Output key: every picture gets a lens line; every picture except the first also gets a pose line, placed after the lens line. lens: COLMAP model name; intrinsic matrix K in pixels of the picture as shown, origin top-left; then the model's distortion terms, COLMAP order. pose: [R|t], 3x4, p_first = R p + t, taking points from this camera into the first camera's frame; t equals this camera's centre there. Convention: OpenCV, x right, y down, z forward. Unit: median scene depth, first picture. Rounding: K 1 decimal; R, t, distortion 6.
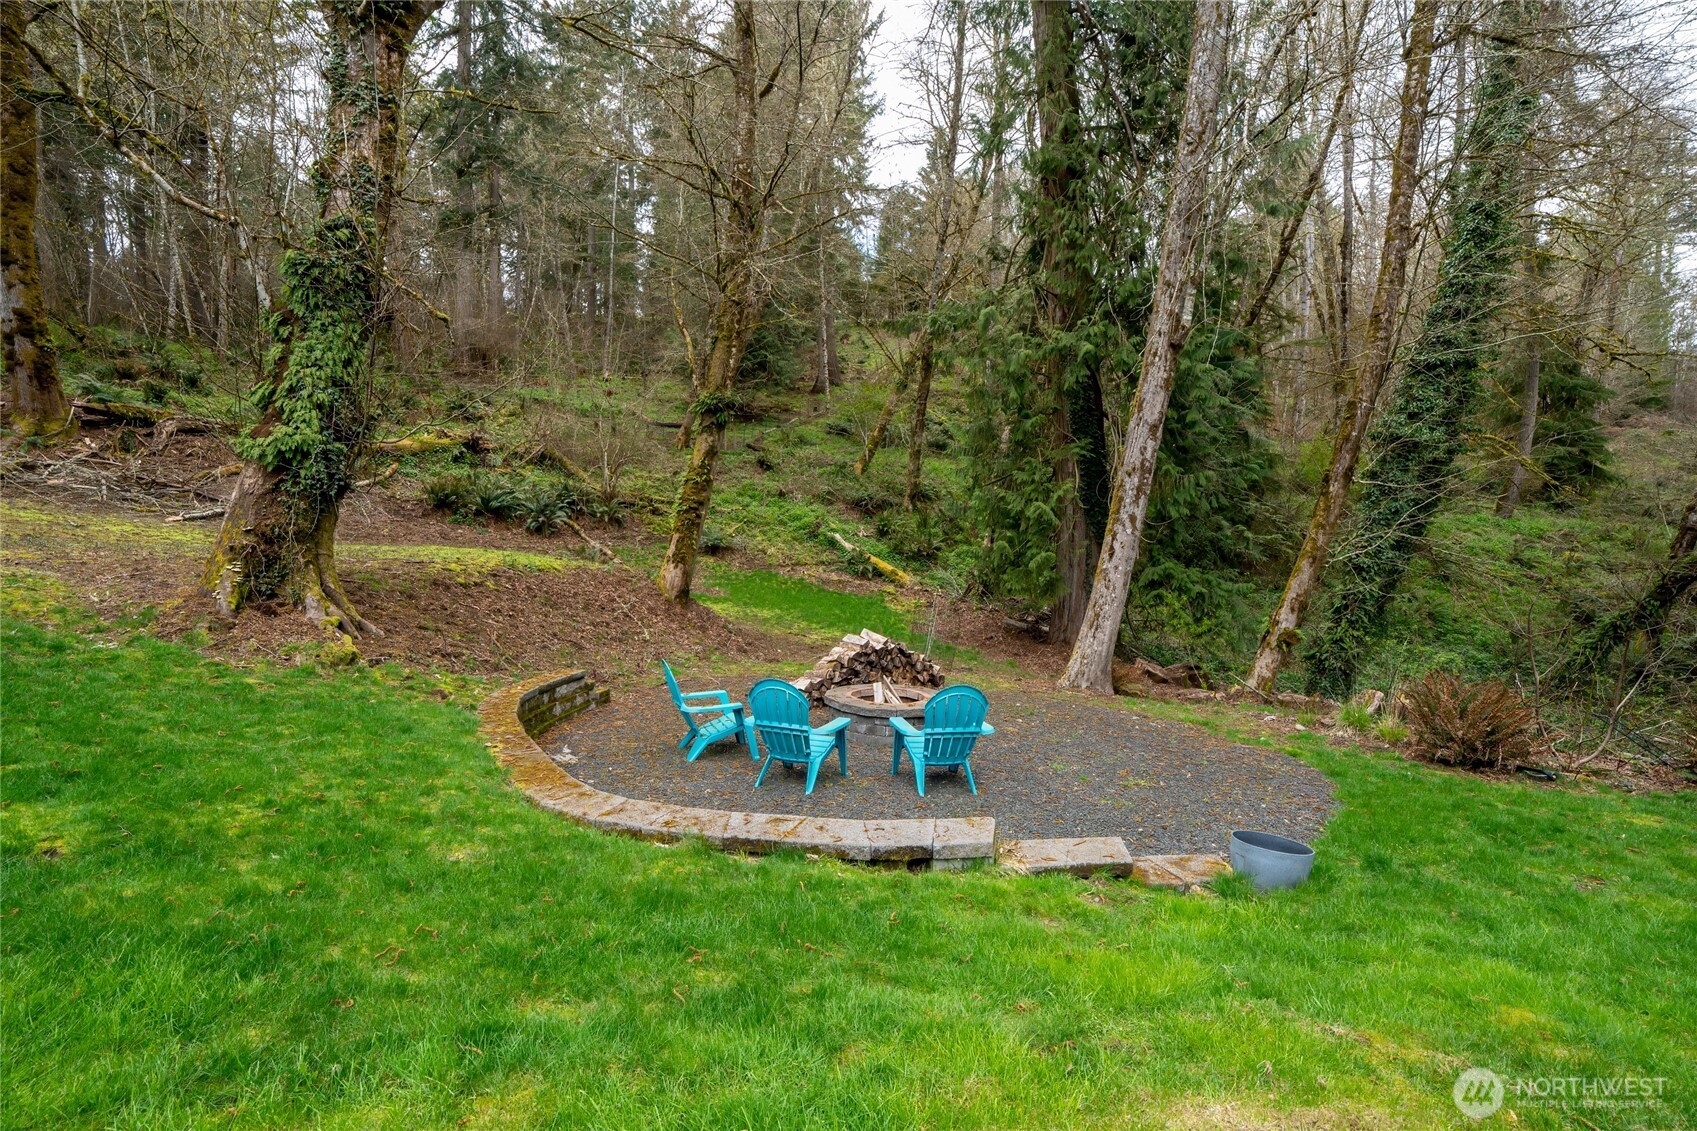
lens RADIAL K [[813.5, 0, 849.6], [0, 813.5, 556.6], [0, 0, 1]] dist [-0.034741, 0.007384]
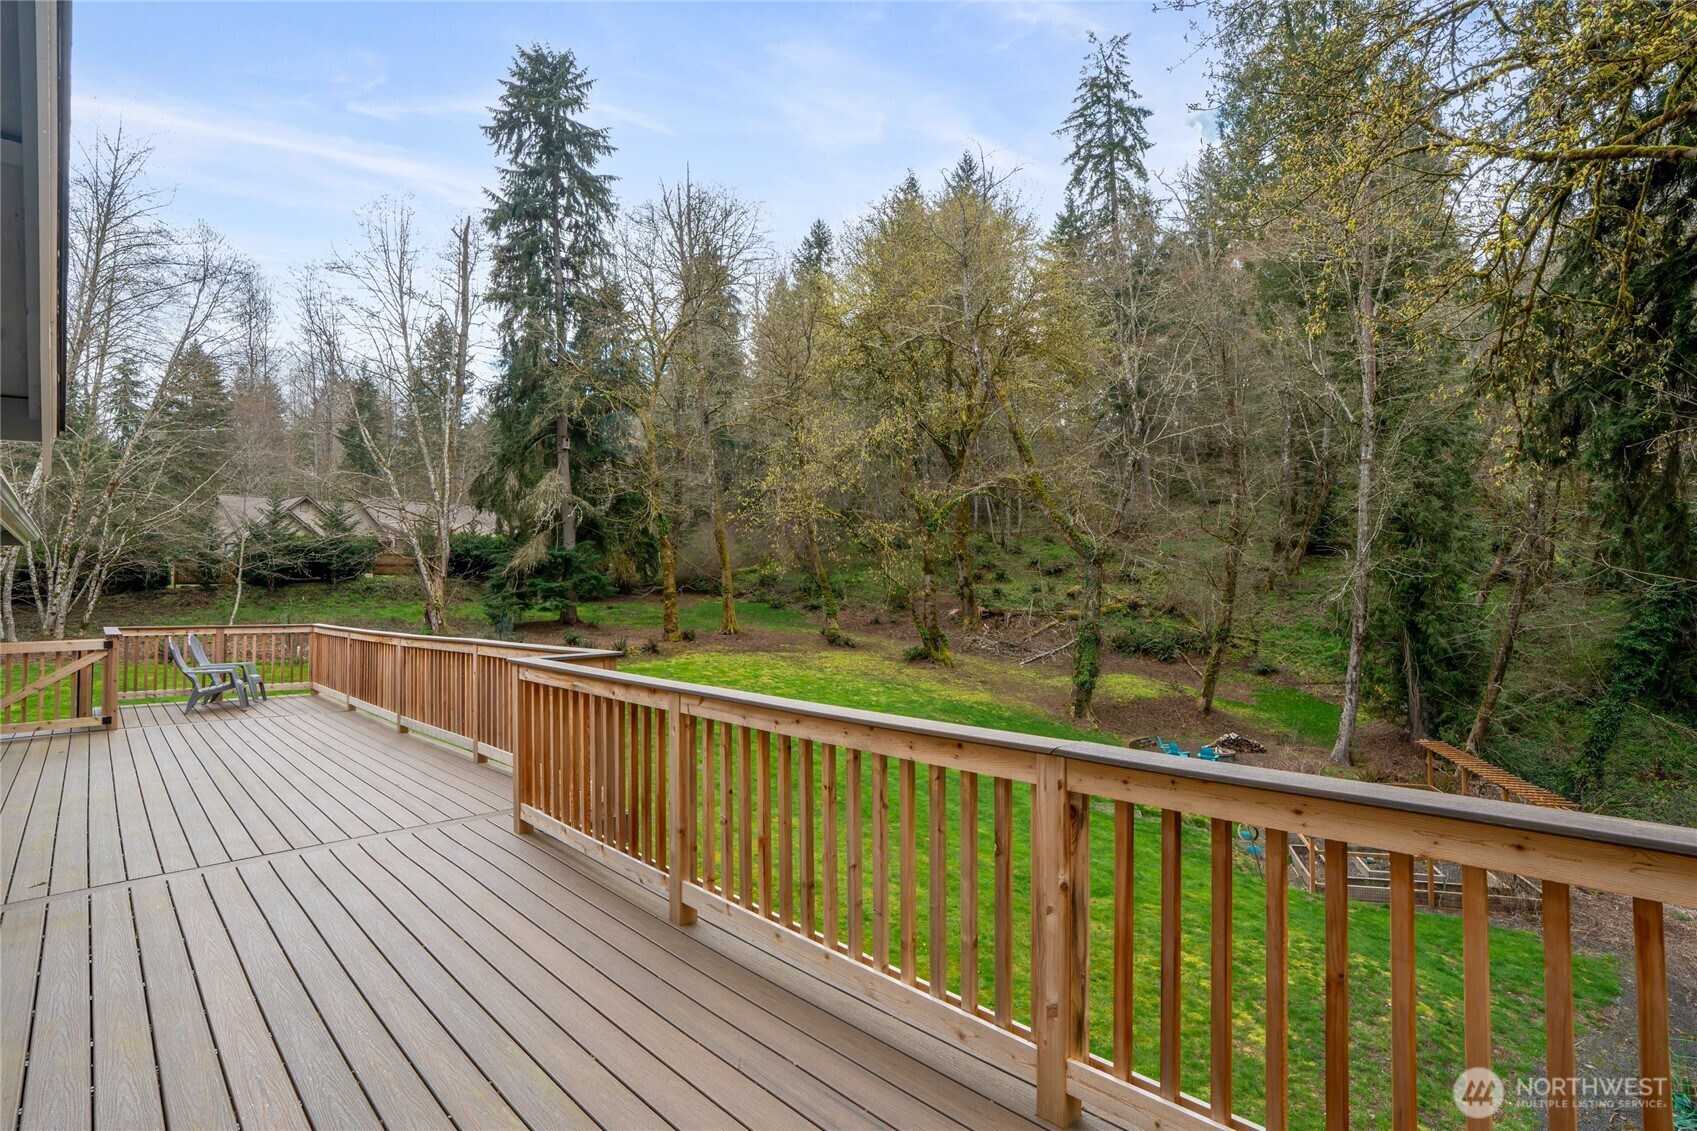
lens RADIAL K [[813.5, 0, 848.9], [0, 813.5, 562.5], [0, 0, 1]] dist [-0.034741, 0.007384]
pose [[0.699889, -0.043319, -0.712937, 0.571965], [0.004013, 0.998382, -0.056724, -0.187544], [0.714241, 0.036839, 0.698930, -1.084684]]
